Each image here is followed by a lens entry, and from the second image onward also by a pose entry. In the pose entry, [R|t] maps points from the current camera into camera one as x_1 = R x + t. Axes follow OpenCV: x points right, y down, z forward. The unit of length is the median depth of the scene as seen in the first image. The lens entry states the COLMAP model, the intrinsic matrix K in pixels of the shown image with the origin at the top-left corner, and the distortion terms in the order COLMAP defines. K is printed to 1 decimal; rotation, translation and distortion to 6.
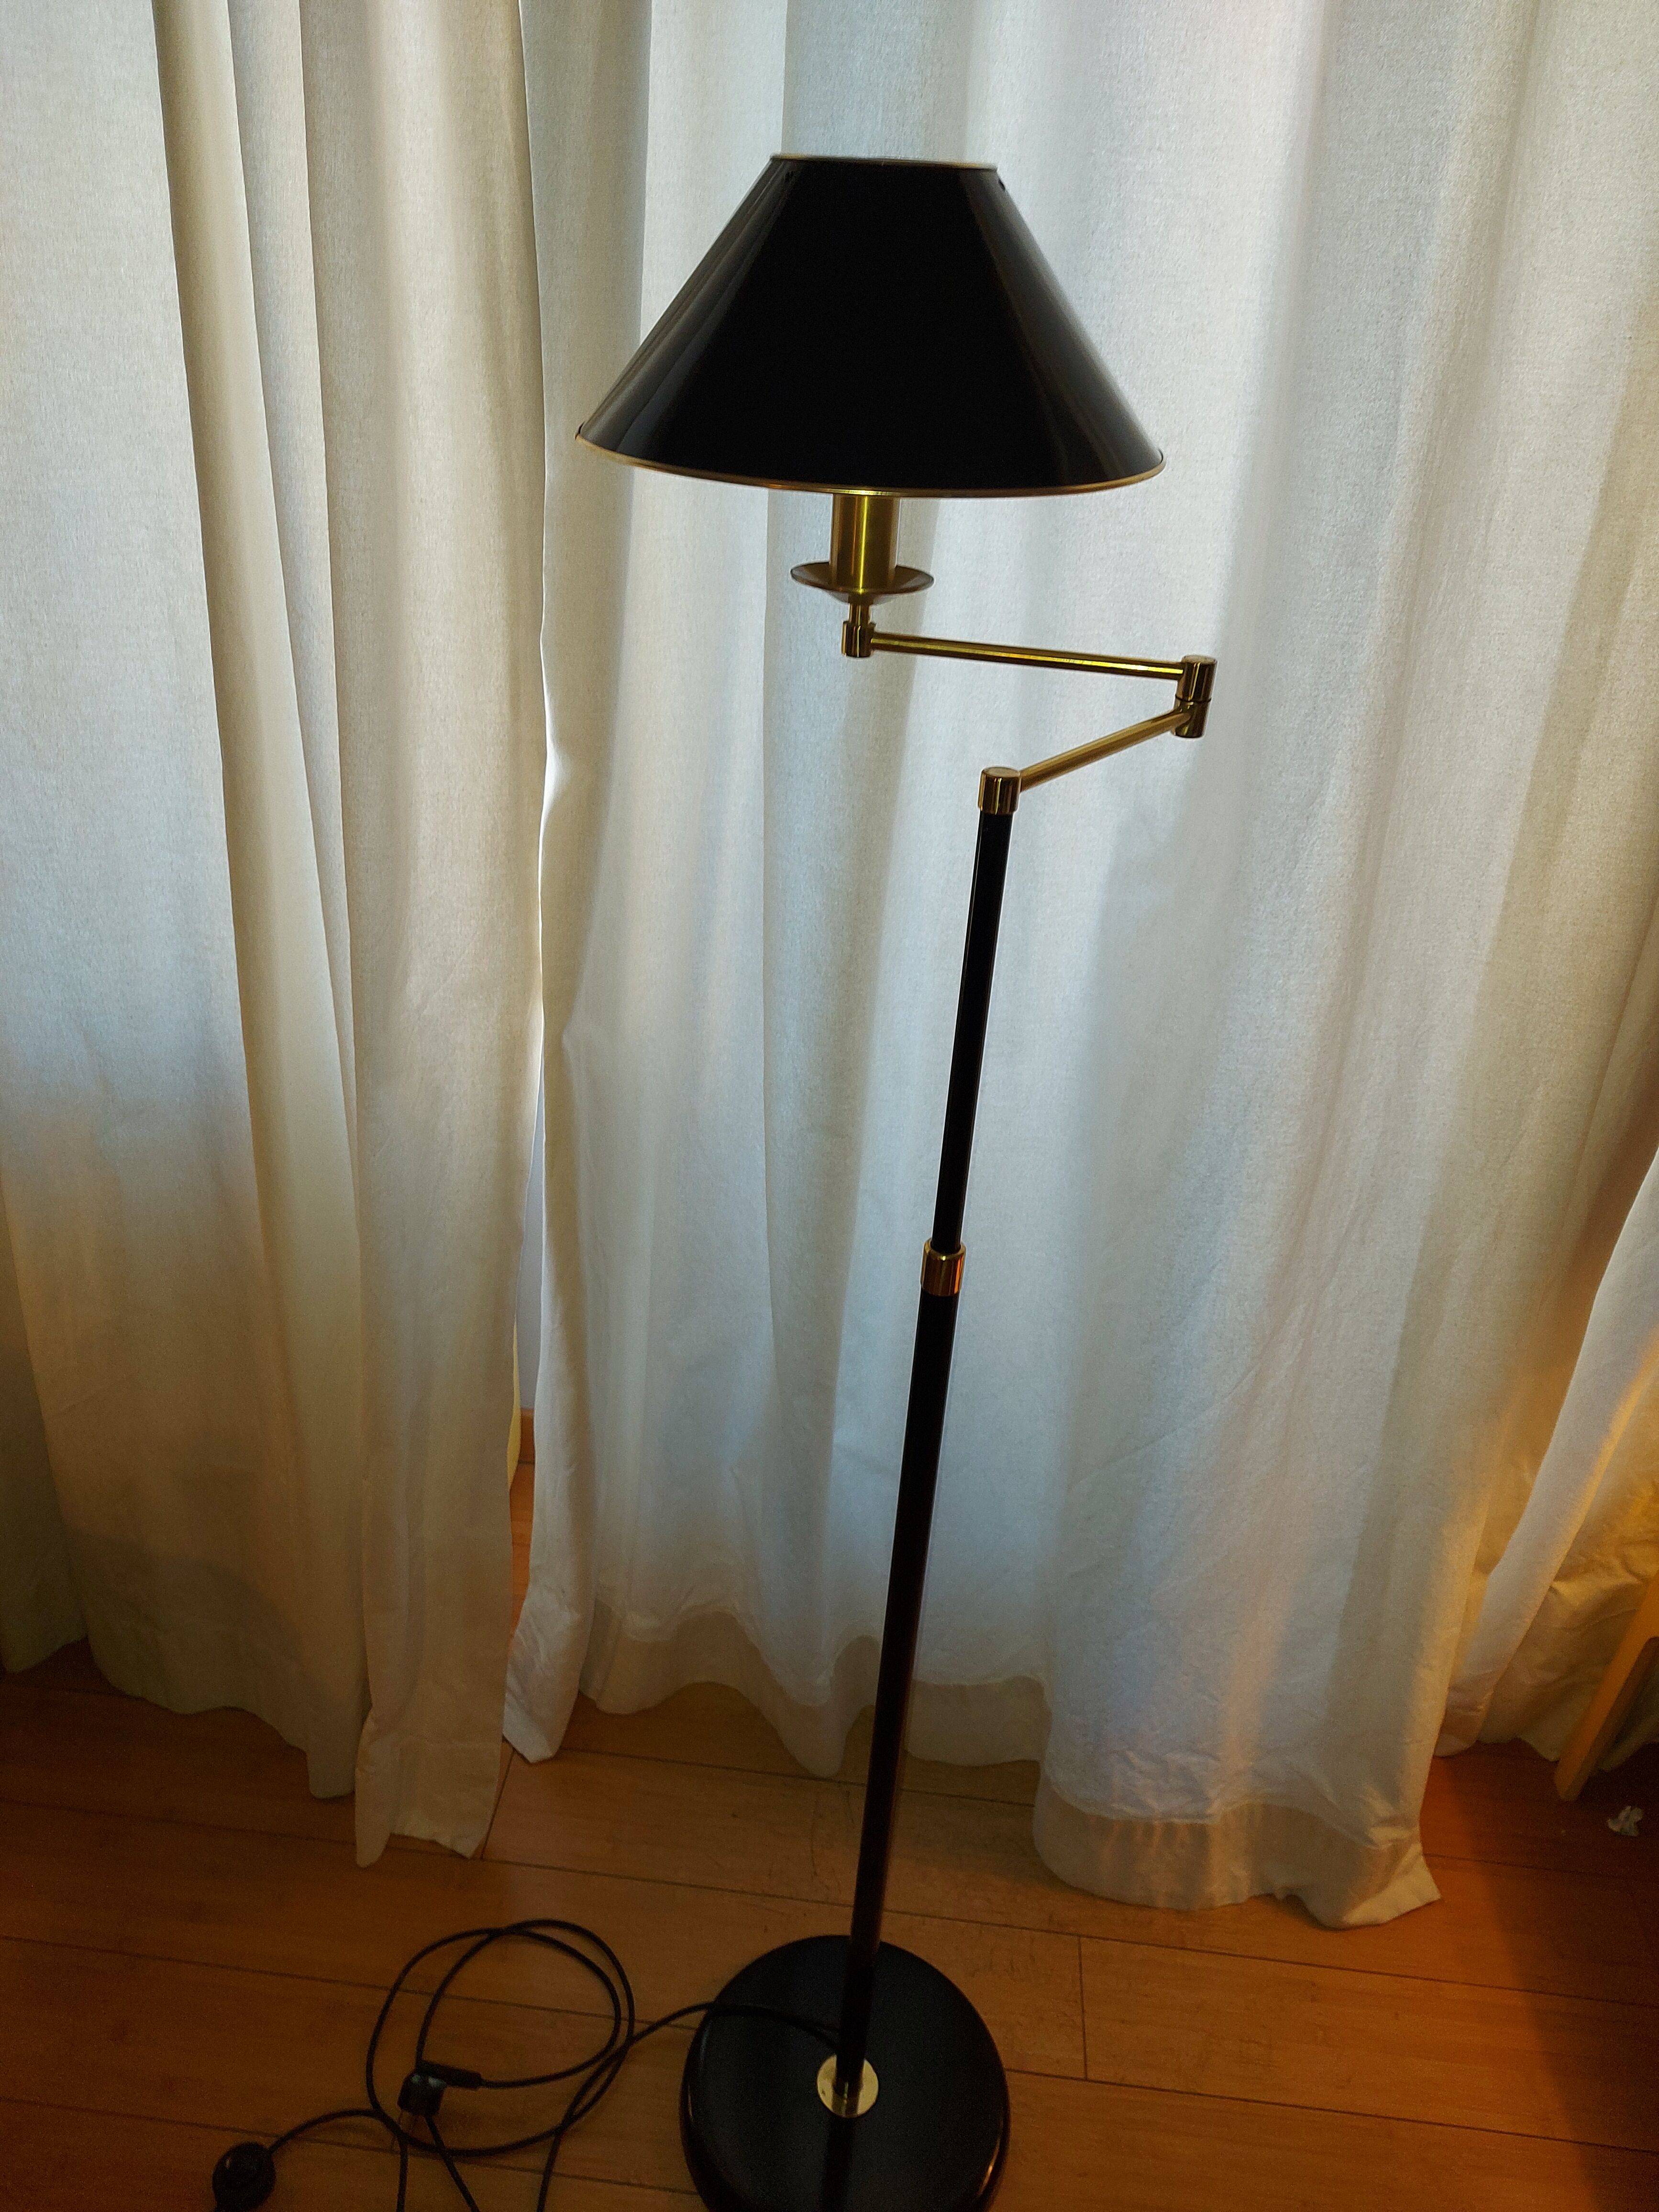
lens RADIAL K [[1592.6, 0, 828.0], [0, 1592.6, 1098.9], [0, 0, 1]] dist [0.071175, -0.070787]
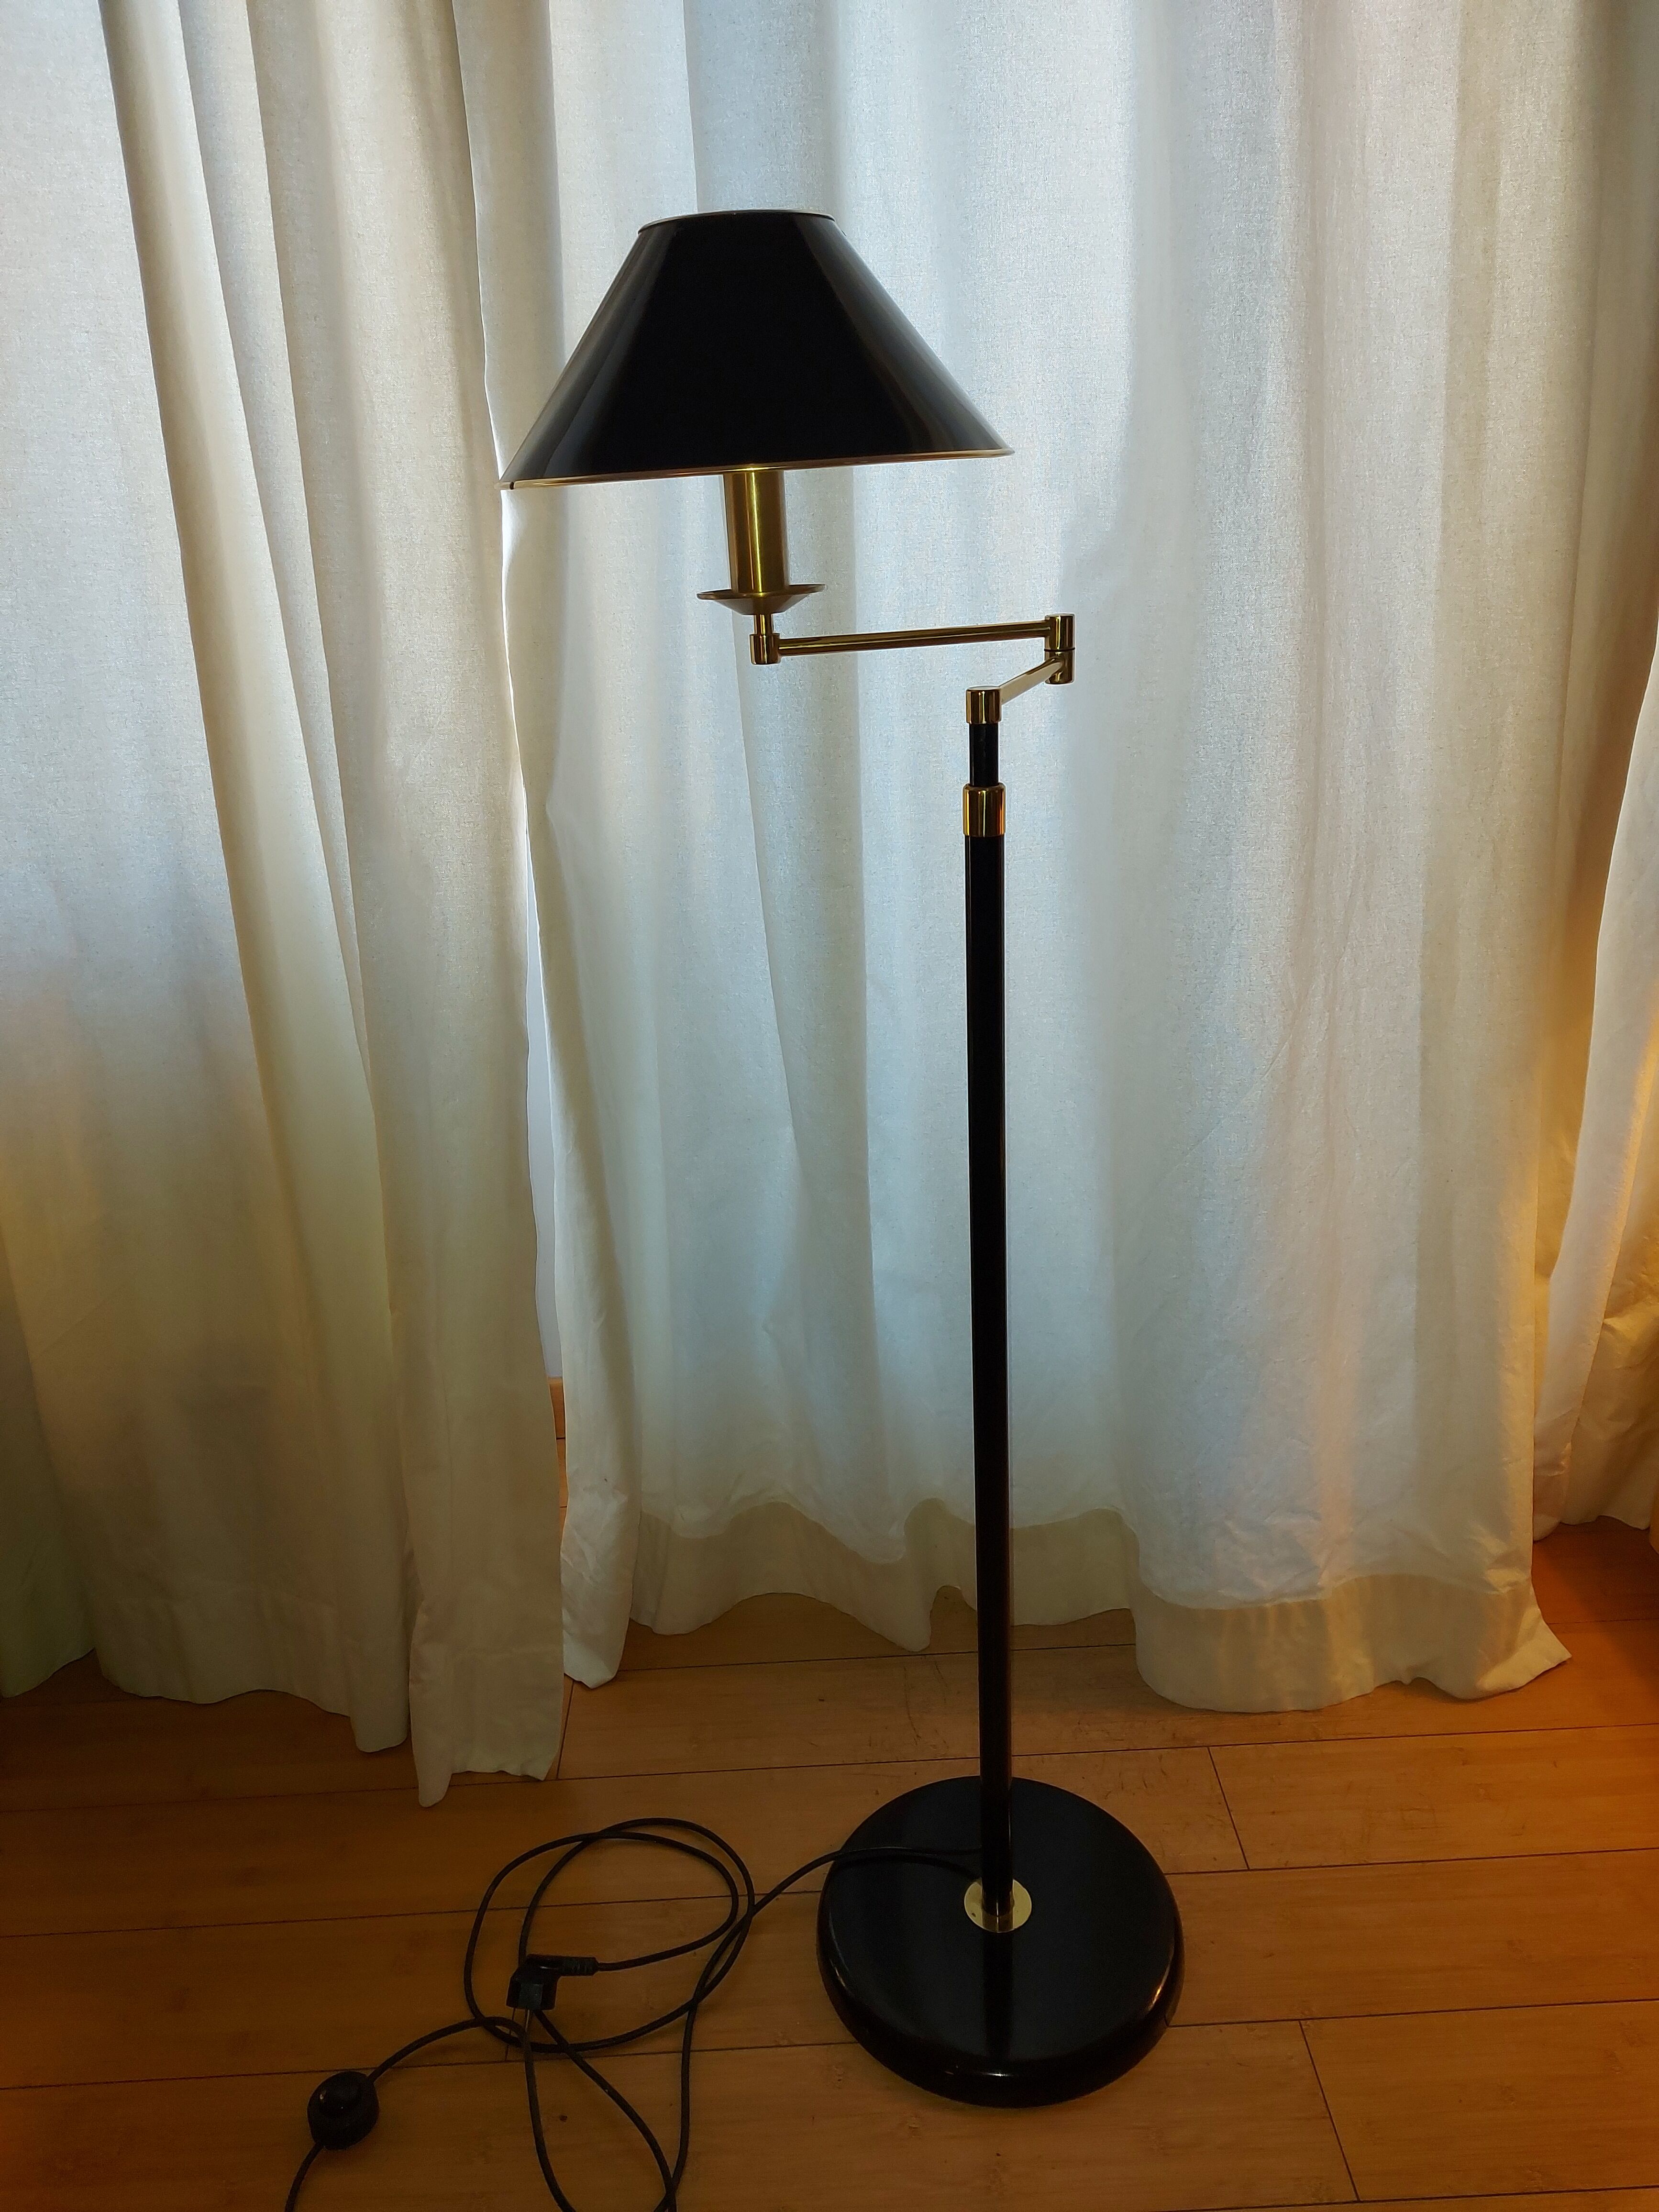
lens RADIAL K [[1592.6, 0, 825.1], [0, 1592.6, 1117.8], [0, 0, 1]] dist [0.071175, -0.070787]
pose [[0.988048, -0.139928, 0.064658, -0.088272], [0.148021, 0.978346, -0.144666, 0.319545], [-0.043015, 0.152508, 0.987366, 0.042493]]
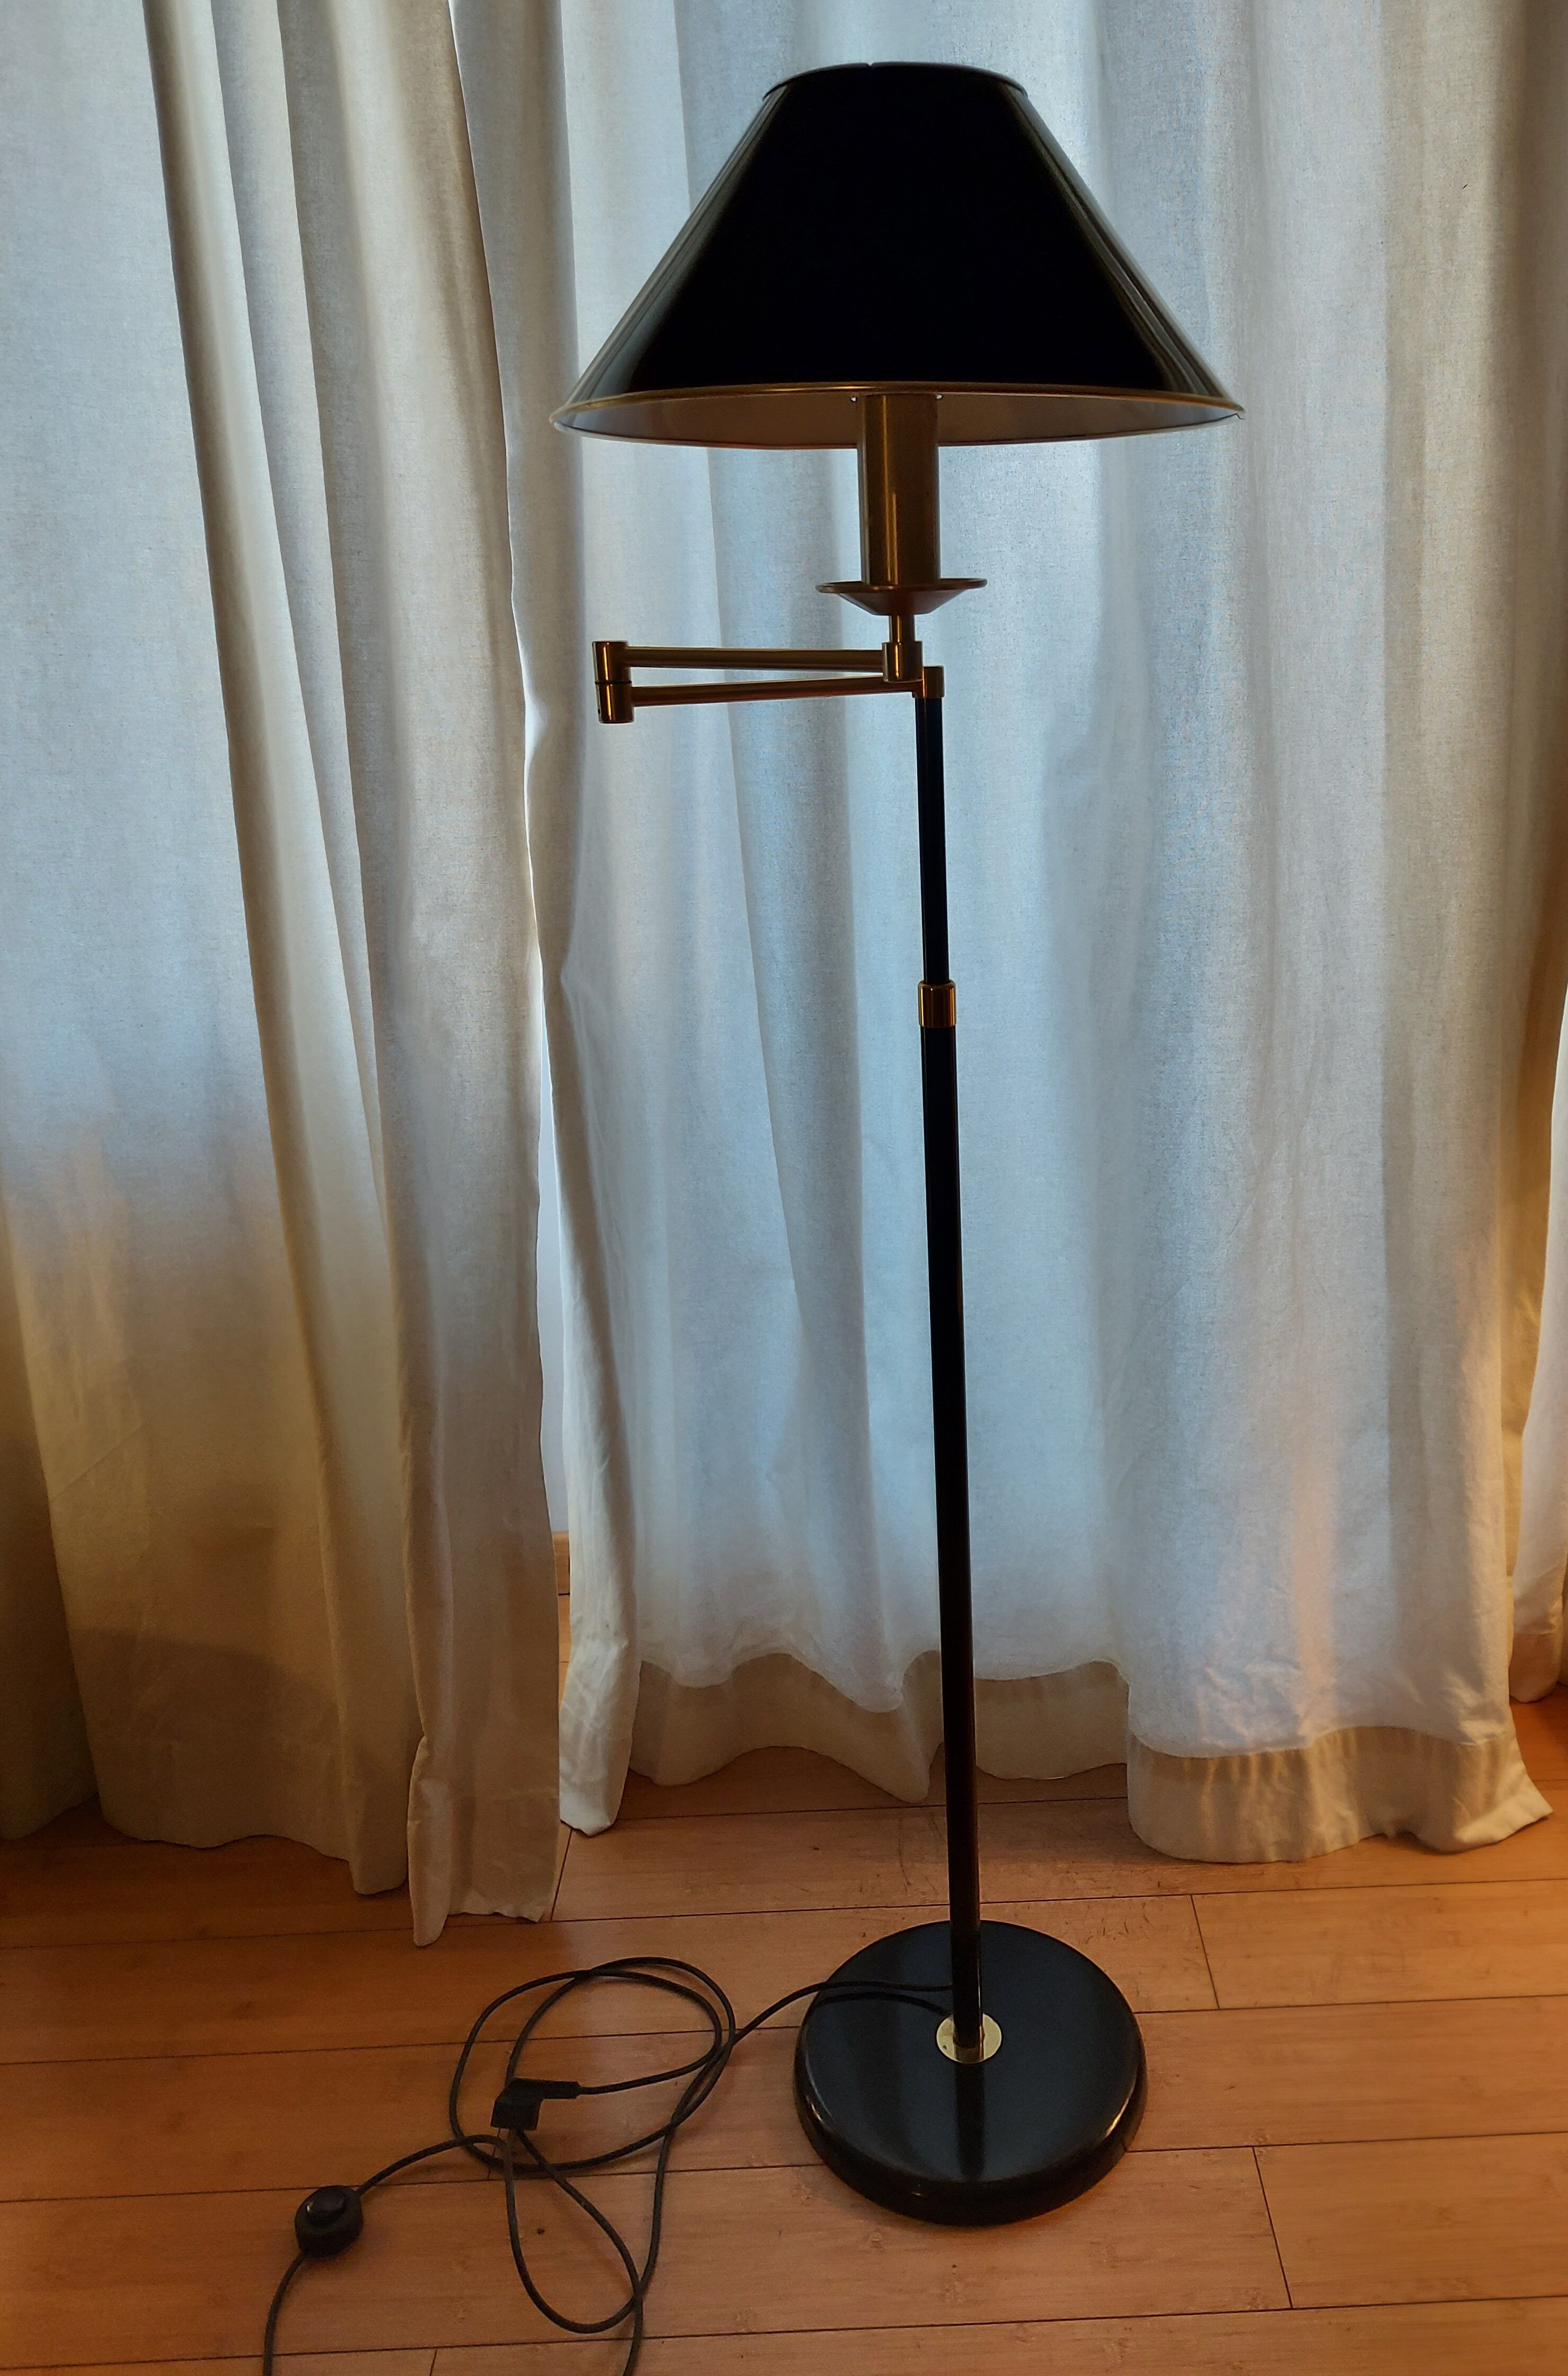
lens RADIAL K [[1781.4, 0, 915.1], [0, 1781.4, 1159.4], [0, 0, 1]] dist [0.072902, -0.073623]
pose [[0.989344, -0.123554, 0.077029, -0.041026], [0.137079, 0.968743, -0.206751, 0.357153], [-0.049076, 0.215106, 0.975357, -0.145377]]
